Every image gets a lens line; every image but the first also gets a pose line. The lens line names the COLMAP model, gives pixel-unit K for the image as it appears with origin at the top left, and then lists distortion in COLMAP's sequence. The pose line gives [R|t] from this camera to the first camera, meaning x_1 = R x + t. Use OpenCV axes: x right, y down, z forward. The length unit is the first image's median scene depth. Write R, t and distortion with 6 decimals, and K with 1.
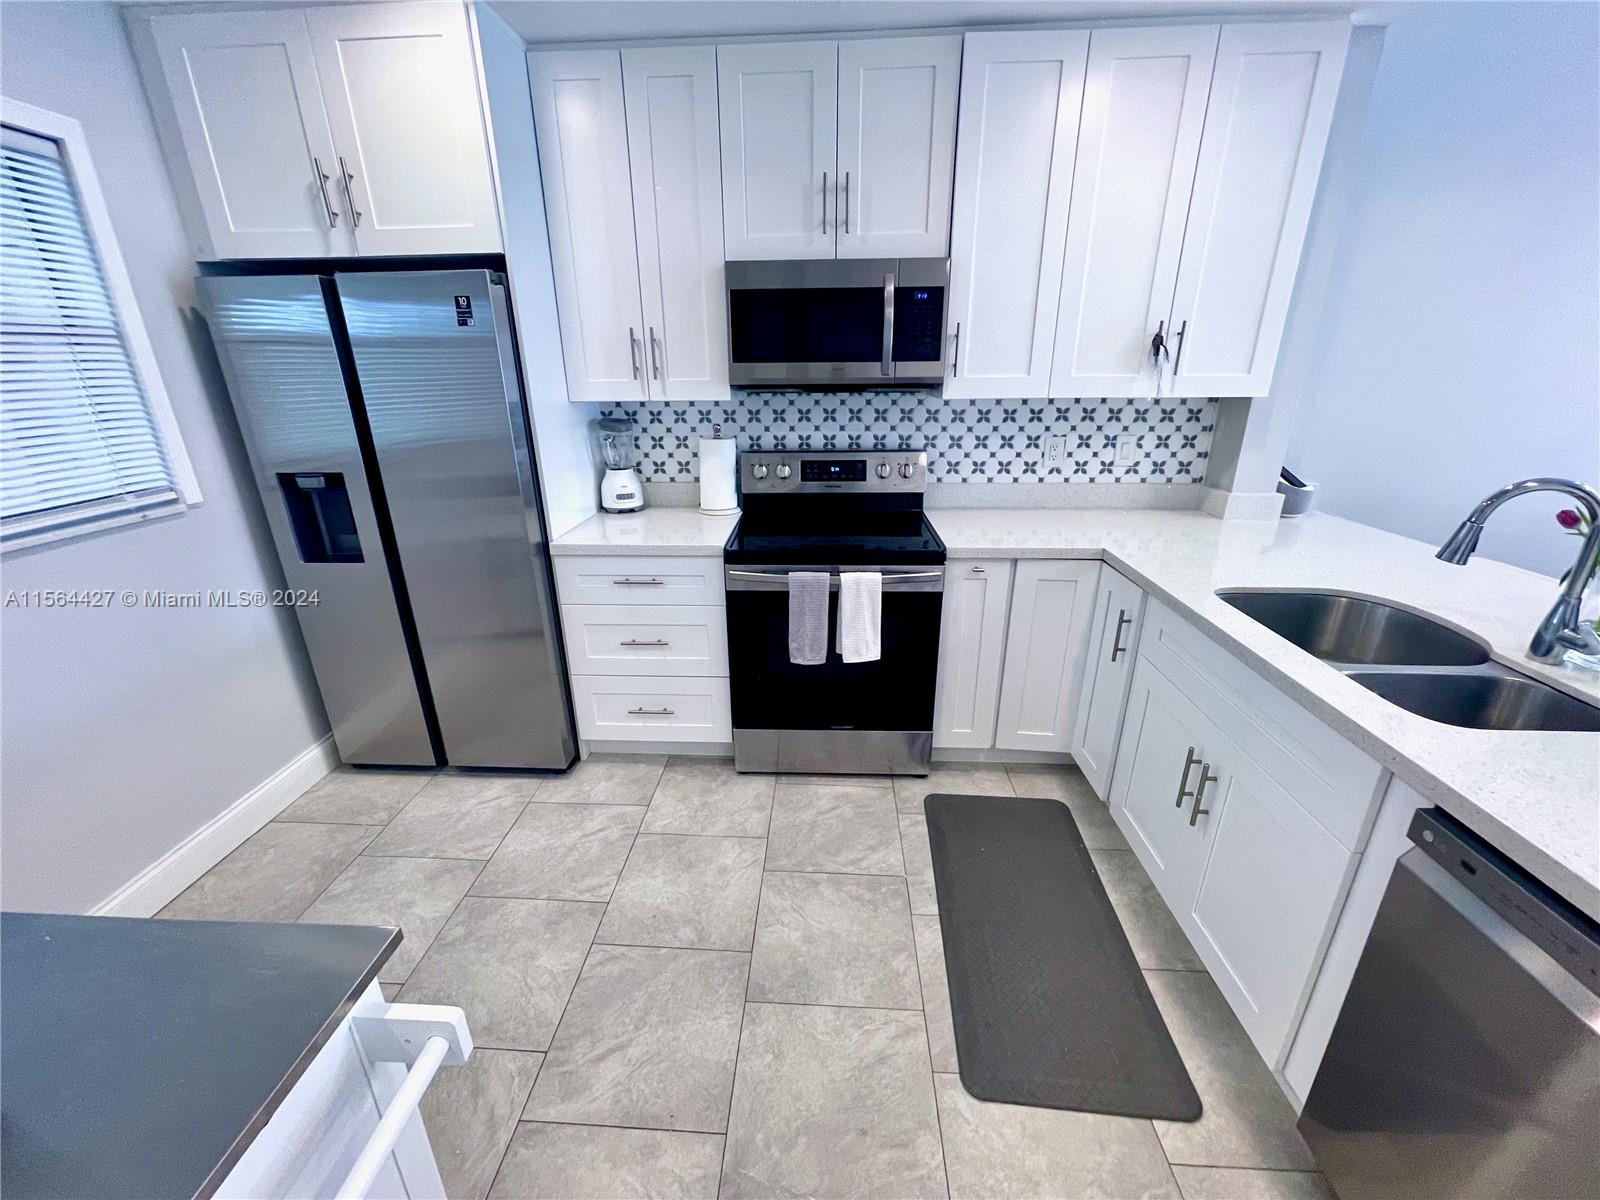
lens RADIAL K [[651.9, 0, 790.0], [0, 651.9, 605.4], [0, 0, 1]] dist [0.002037, 0.000218]
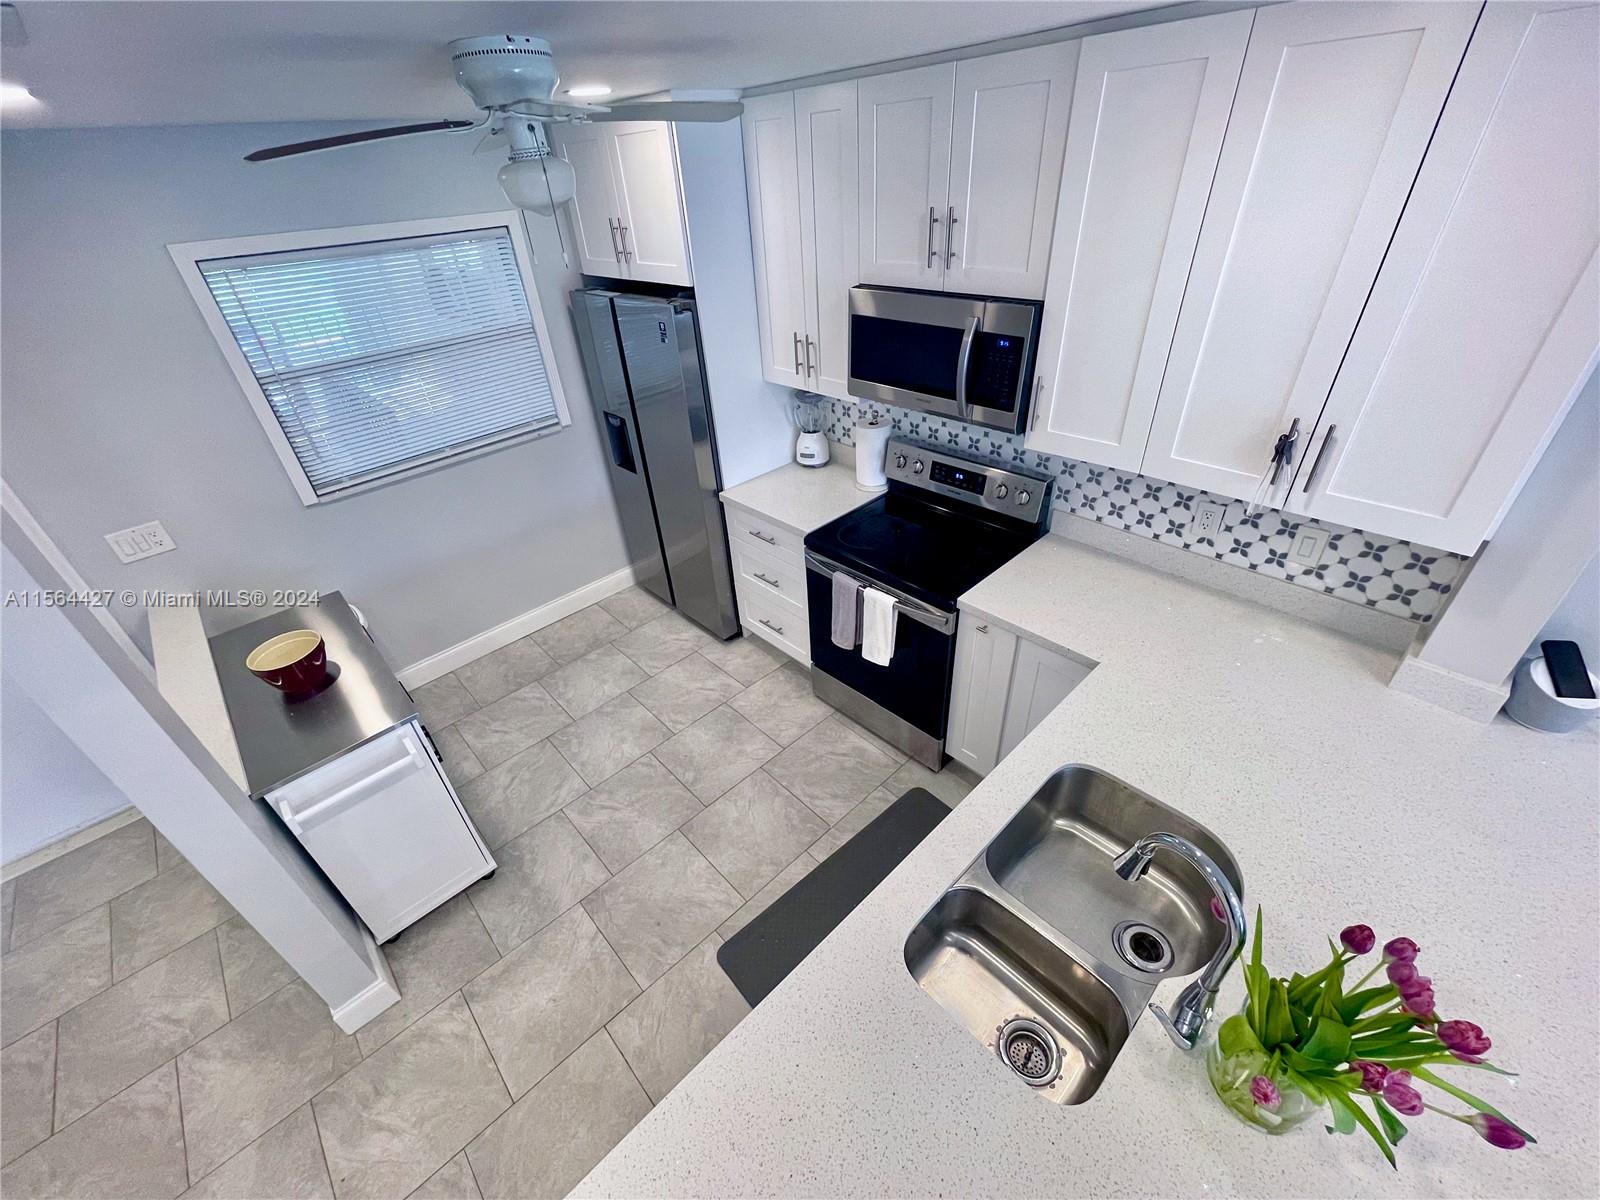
lens RADIAL K [[641.8, 0, 785.1], [0, 641.8, 606.8], [0, 0, 1]] dist [0.000522, 0.000117]
pose [[0.721949, 0.364224, -0.588329, 0.617266], [-0.189459, 0.921810, 0.338188, -0.353393], [0.665504, -0.132691, 0.734505, 0.054793]]
